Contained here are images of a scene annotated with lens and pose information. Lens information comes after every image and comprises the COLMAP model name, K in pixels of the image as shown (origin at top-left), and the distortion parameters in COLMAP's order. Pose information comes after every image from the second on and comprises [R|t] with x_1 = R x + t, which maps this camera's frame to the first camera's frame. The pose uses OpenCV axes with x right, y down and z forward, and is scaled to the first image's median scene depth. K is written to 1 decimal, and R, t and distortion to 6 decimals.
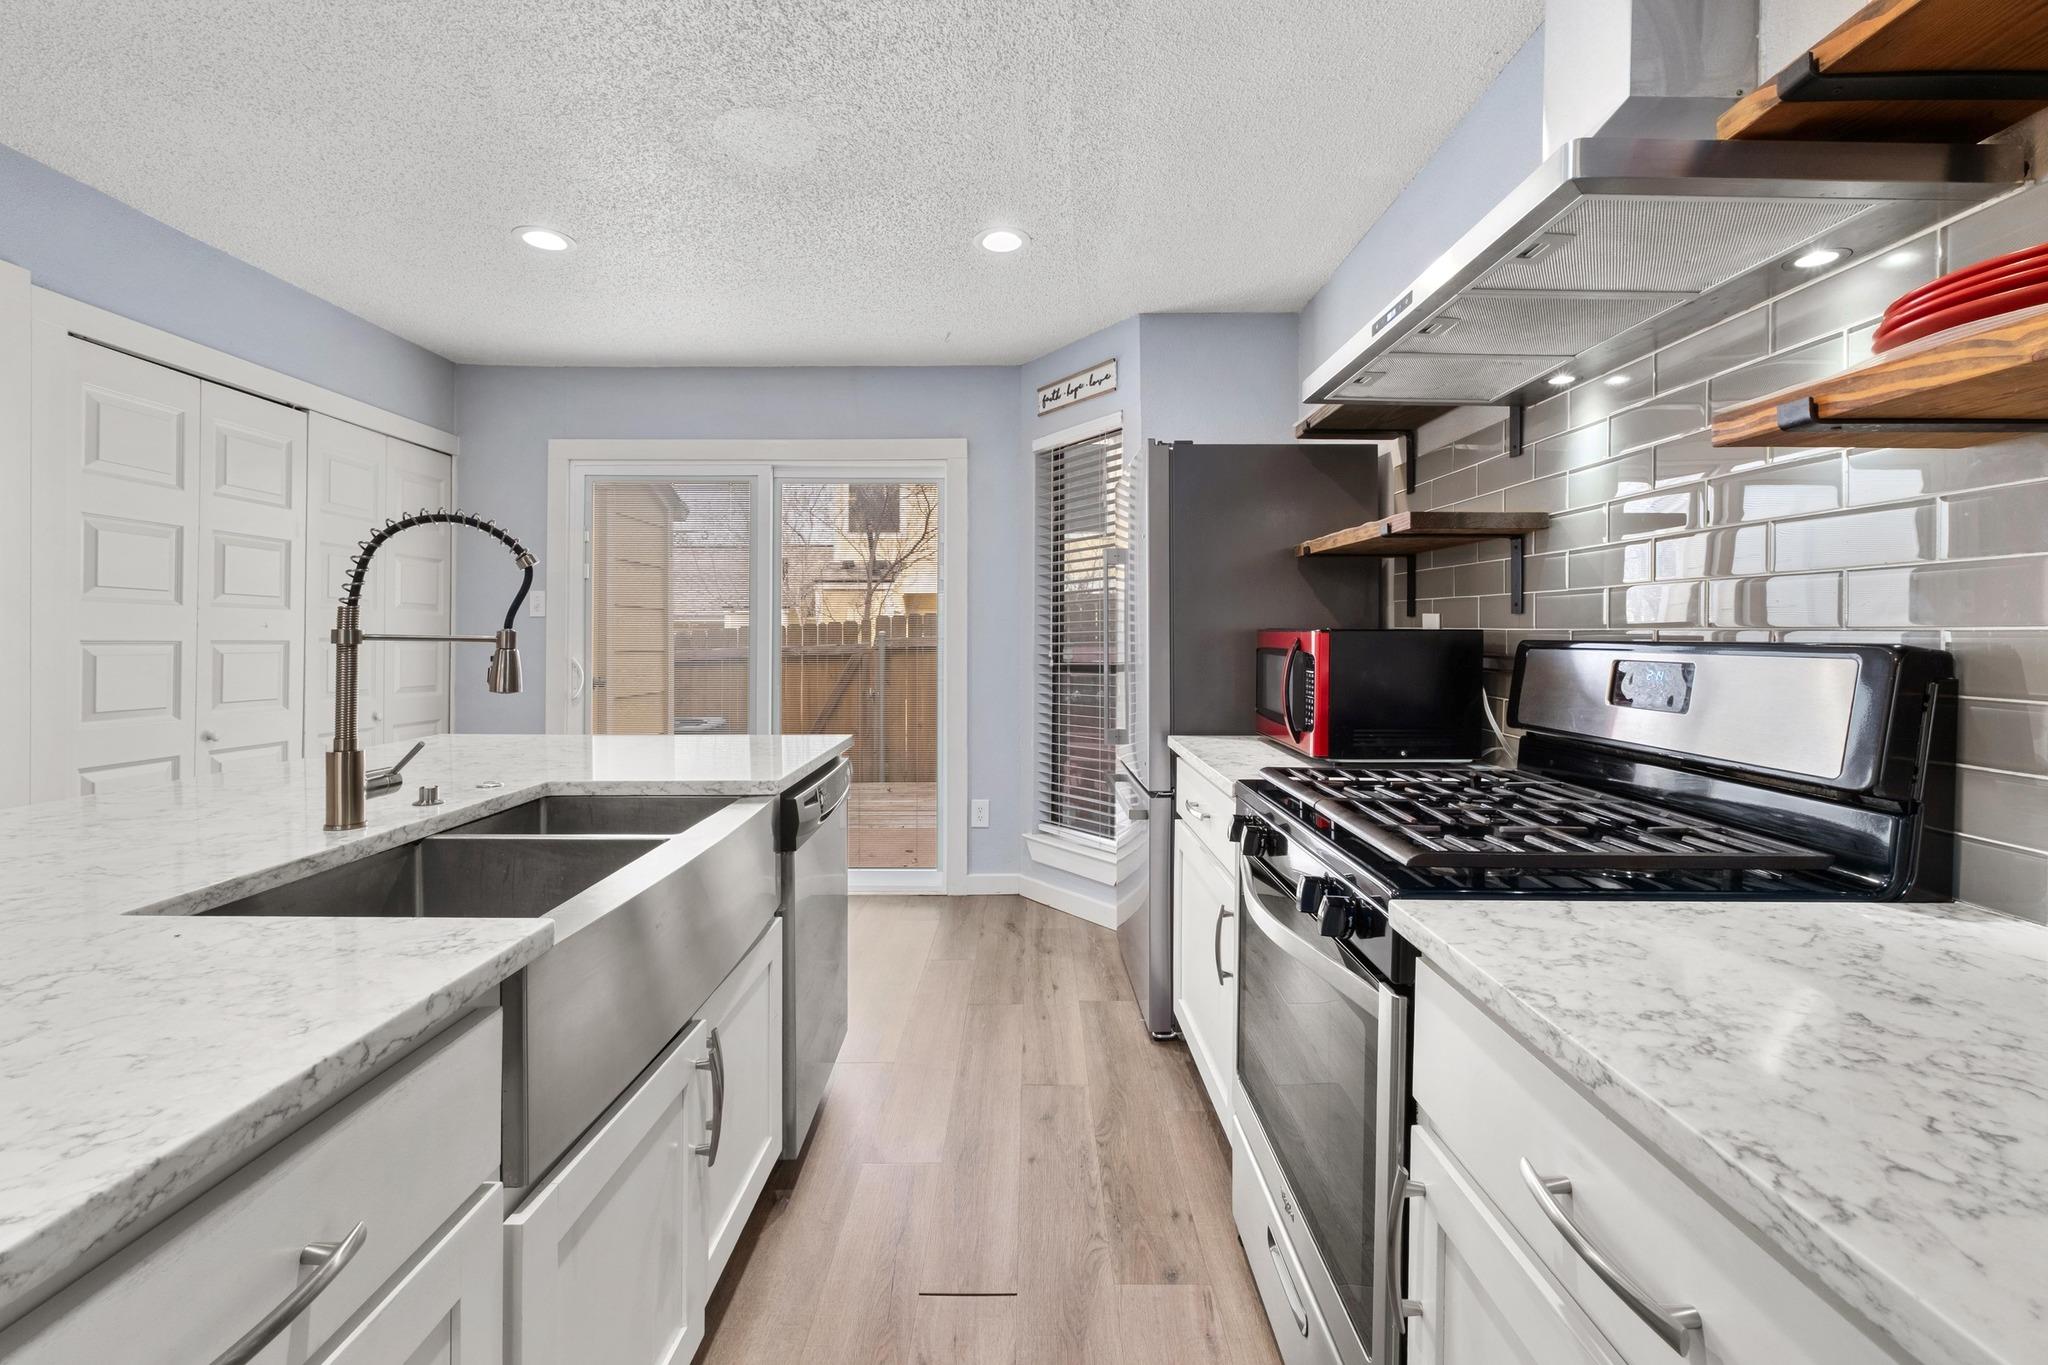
lens RADIAL K [[860.6, 0, 1018.1], [0, 860.6, 647.6], [0, 0, 1]] dist [-0.000233, 0.000505]
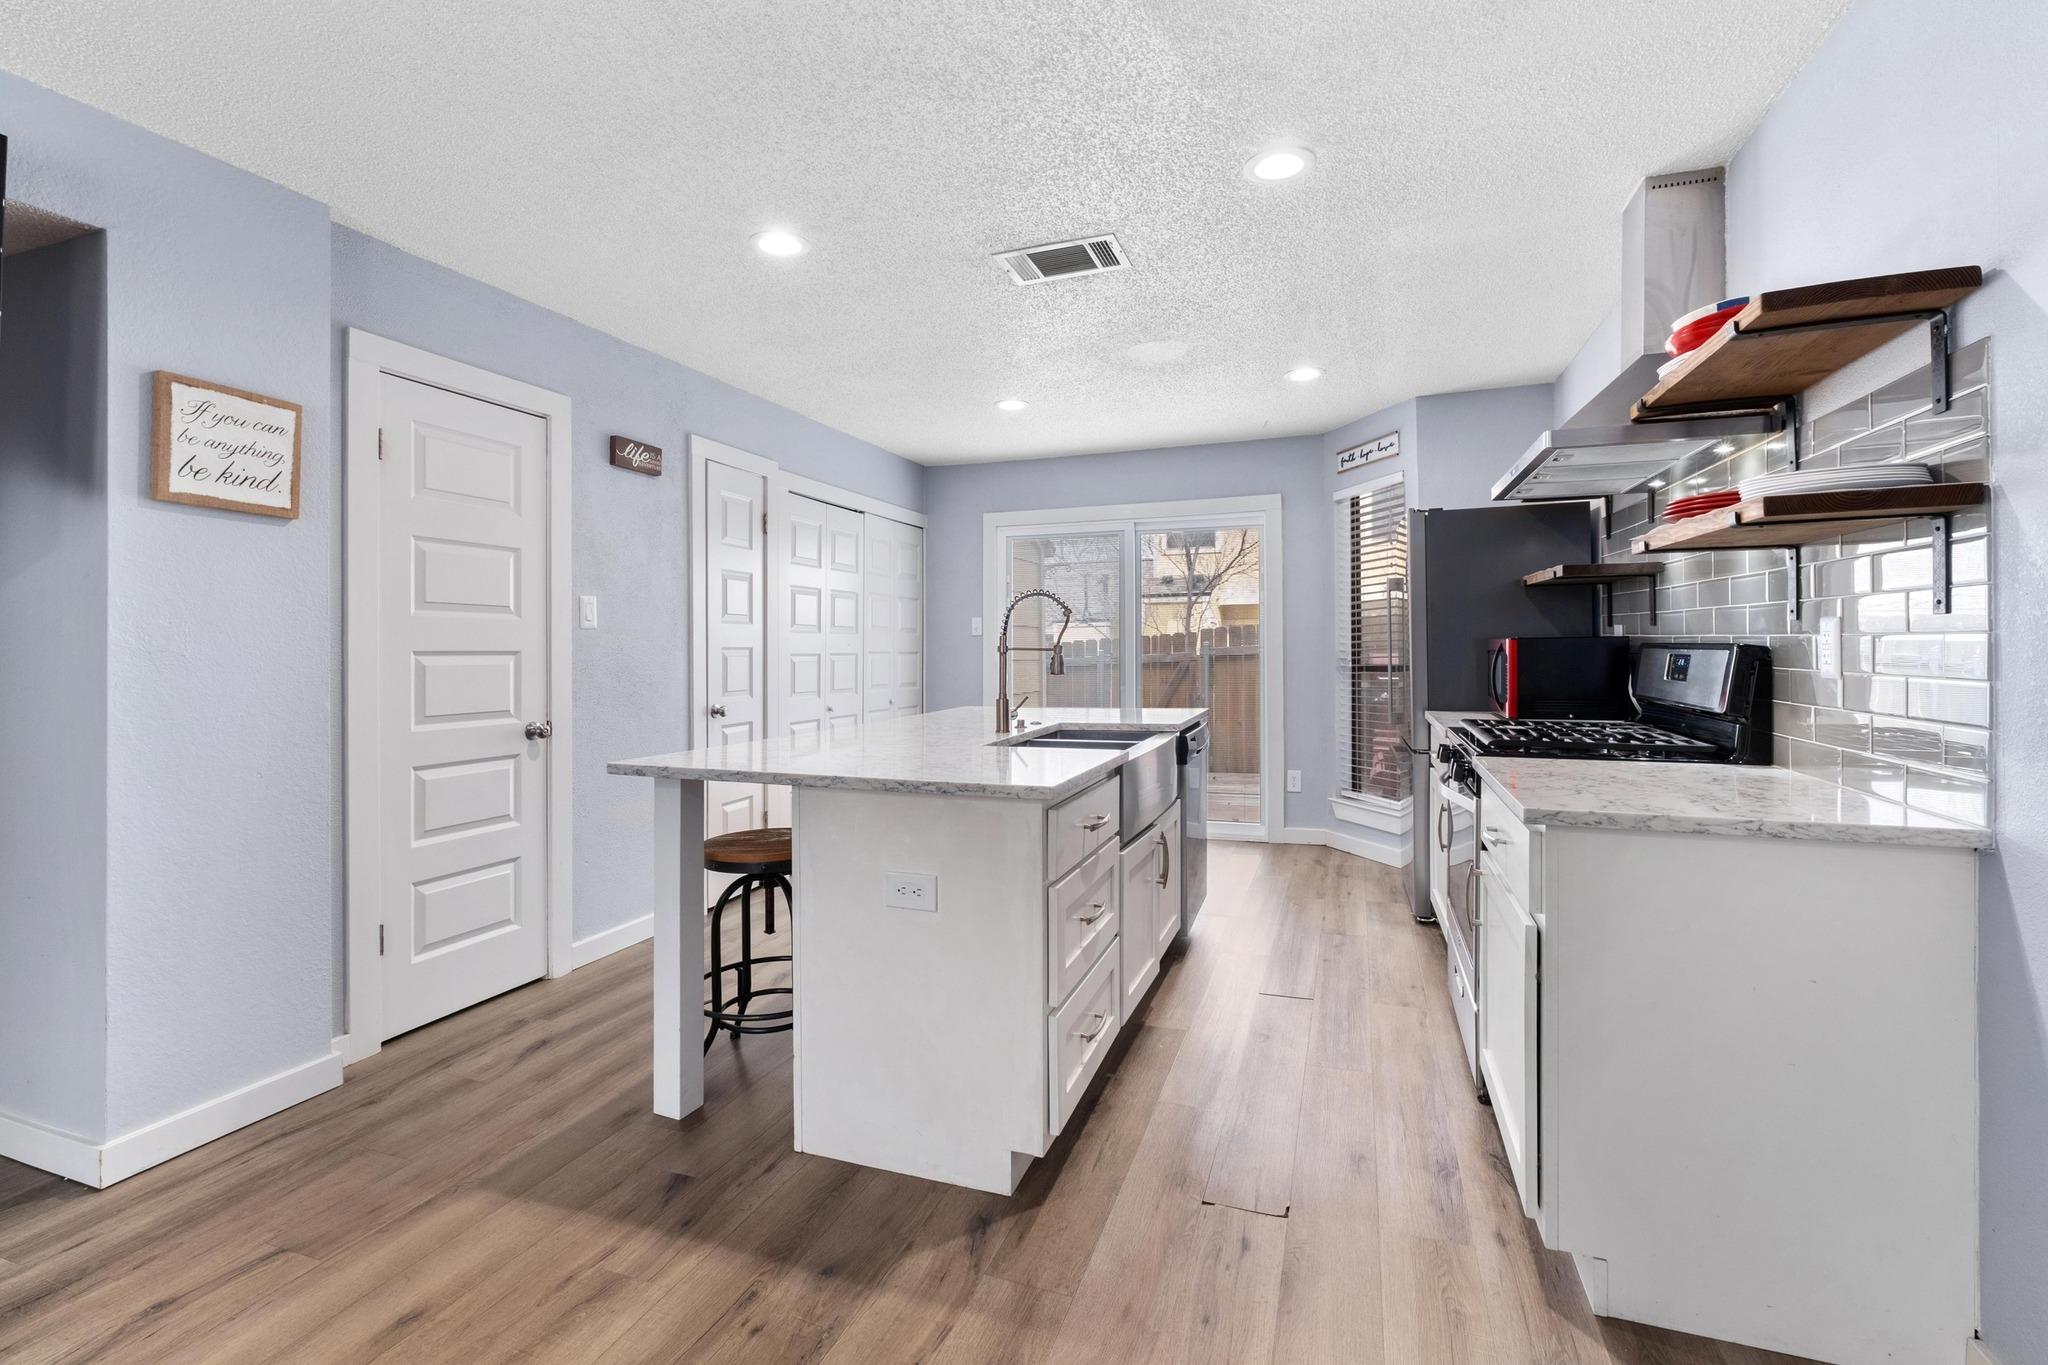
lens RADIAL K [[914.6, 0, 1024.7], [0, 914.6, 658.8], [0, 0, 1]] dist [-0.024992, 0.000812]
pose [[0.944569, -0.008409, -0.328205, 0.028520], [0.008699, 0.999962, -0.000583, 0.005865], [0.328198, -0.002305, 0.944606, -0.493306]]
